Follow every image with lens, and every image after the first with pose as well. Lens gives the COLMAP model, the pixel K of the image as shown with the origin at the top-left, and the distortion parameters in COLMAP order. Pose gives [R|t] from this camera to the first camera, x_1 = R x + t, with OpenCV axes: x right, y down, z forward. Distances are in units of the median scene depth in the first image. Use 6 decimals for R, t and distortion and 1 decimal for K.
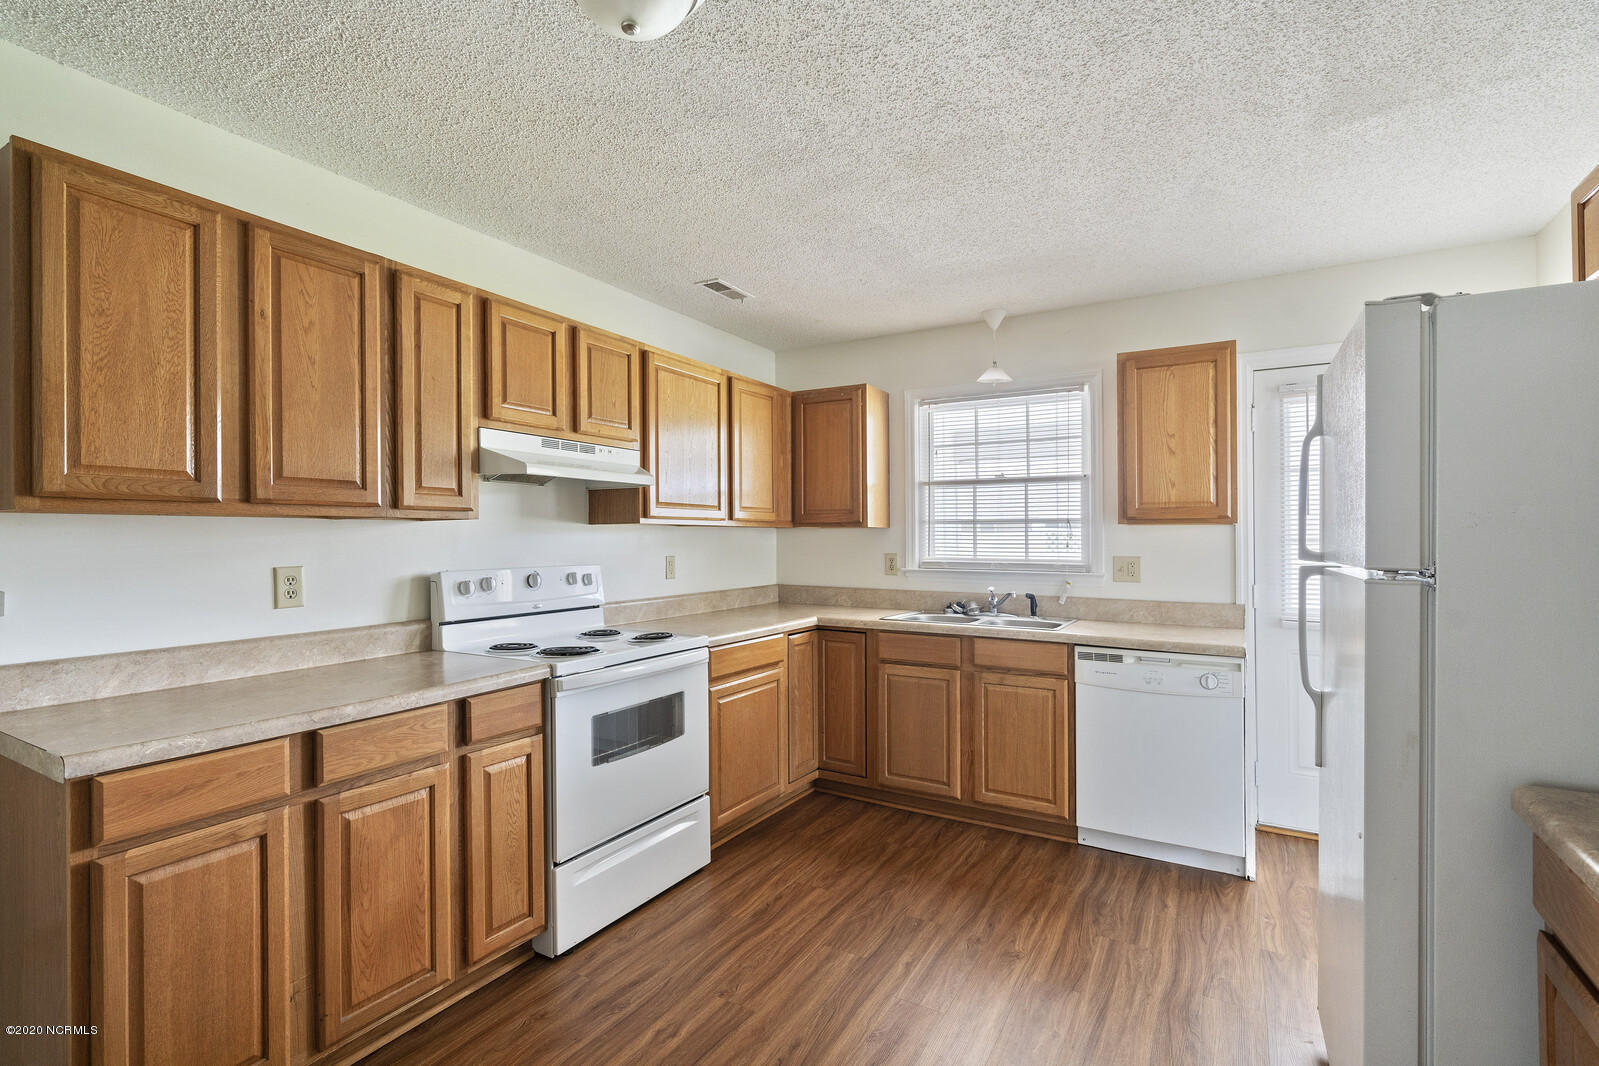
lens RADIAL K [[728.4, 0, 791.4], [0, 728.4, 534.3], [0, 0, 1]] dist [0.000117, 0.000406]
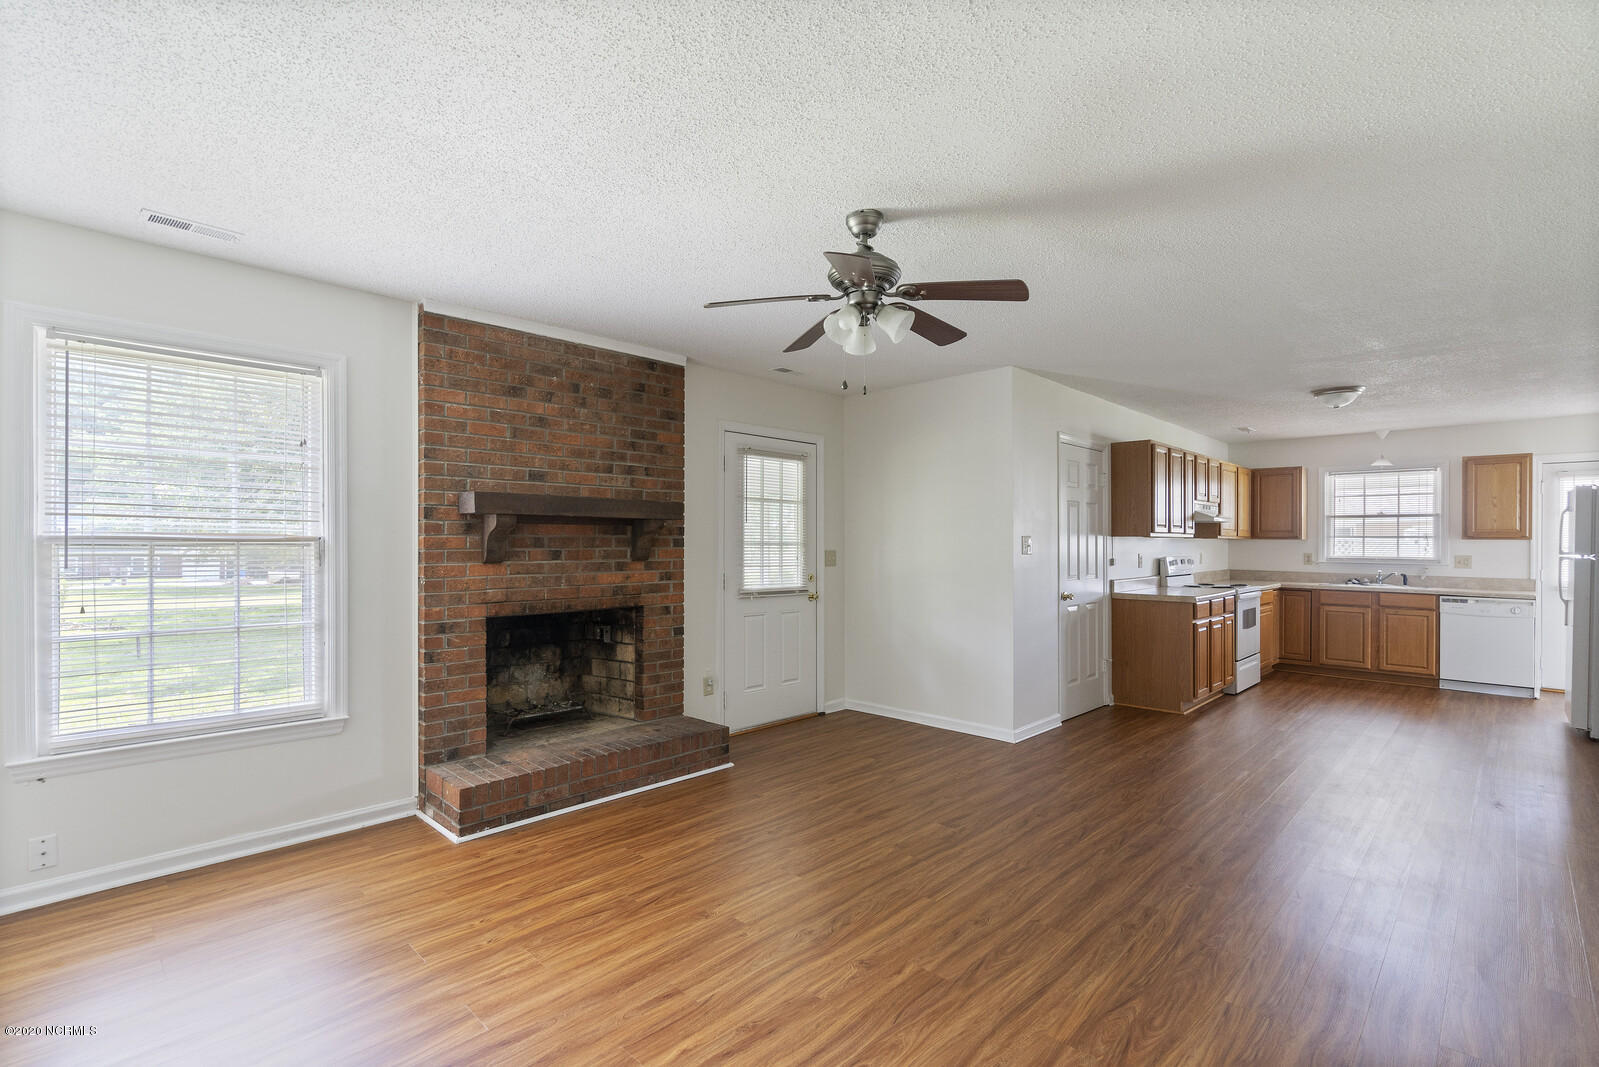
lens RADIAL K [[726.7, 0, 793.2], [0, 726.7, 542.3], [0, 0, 1]] dist [0.001347, 0.000150]
pose [[0.971748, 0.007932, -0.235887, -0.929064], [-0.006366, 0.999952, 0.007401, -0.008974], [0.235935, -0.005690, 0.971752, -1.488593]]
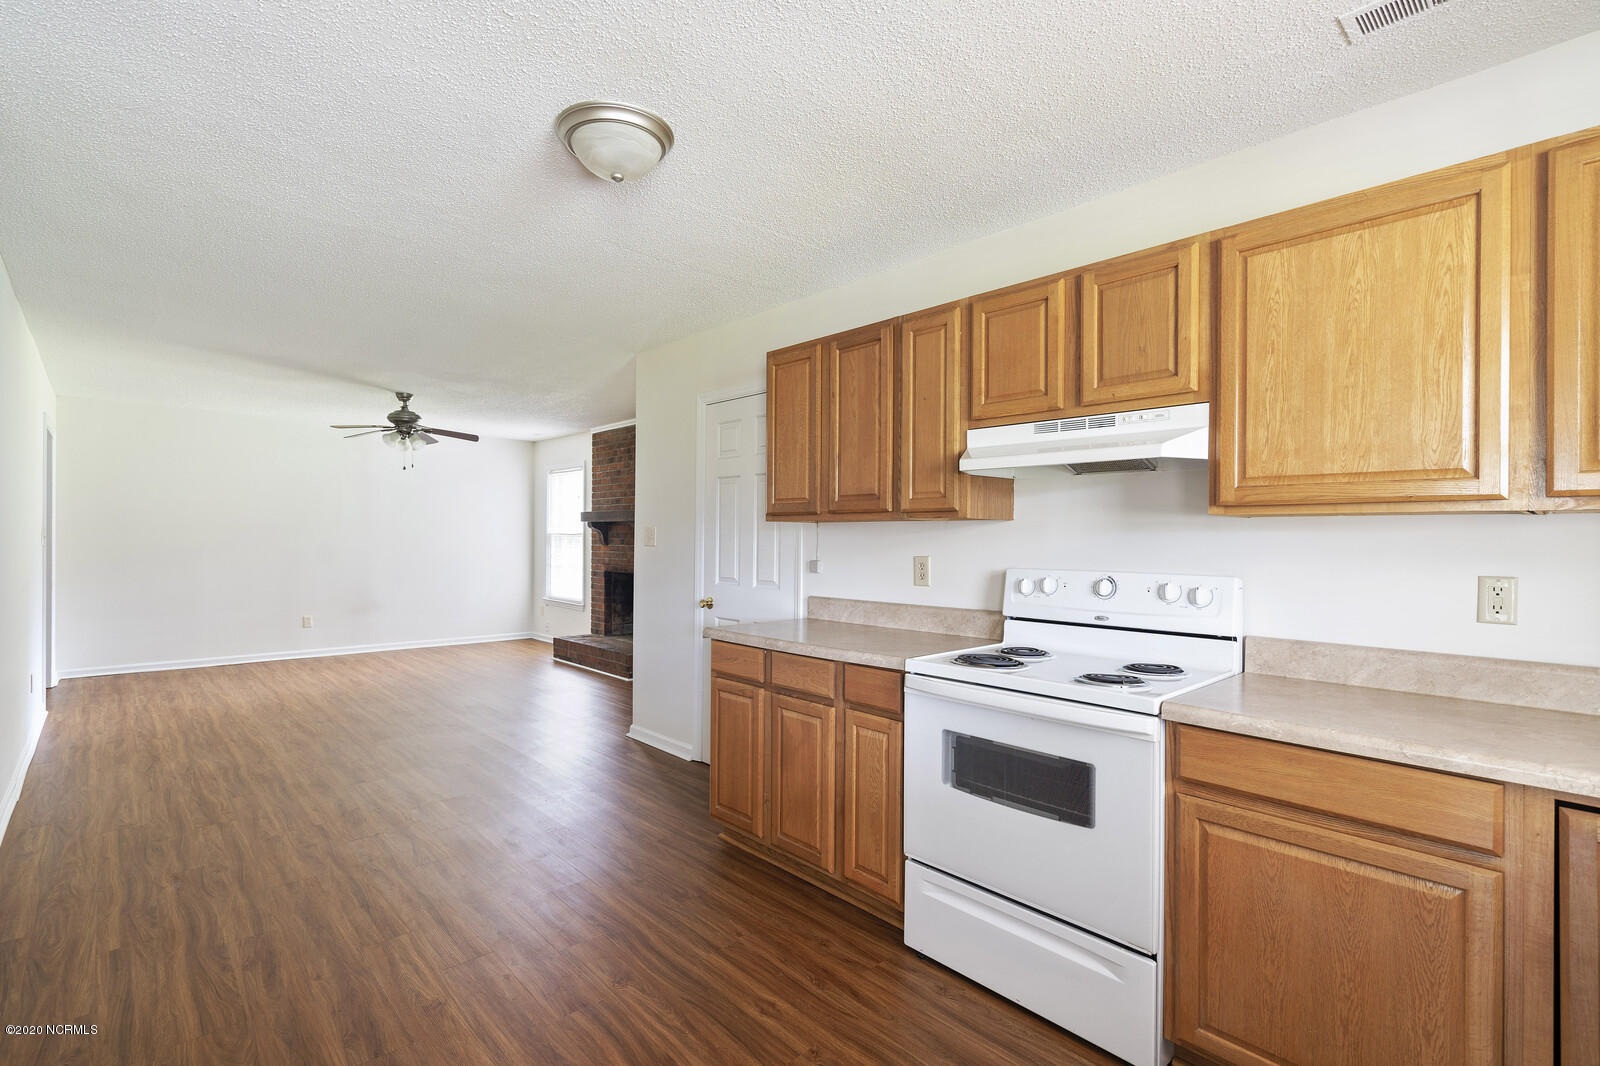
lens RADIAL K [[730.5, 0, 800.4], [0, 730.5, 539.5], [0, 0, 1]] dist [-0.017120, 0.000106]
pose [[-0.268457, 0.004771, -0.963280, 0.478723], [-0.000858, 0.999986, 0.005192, 0.003900], [0.963291, 0.002220, -0.268450, 0.776314]]
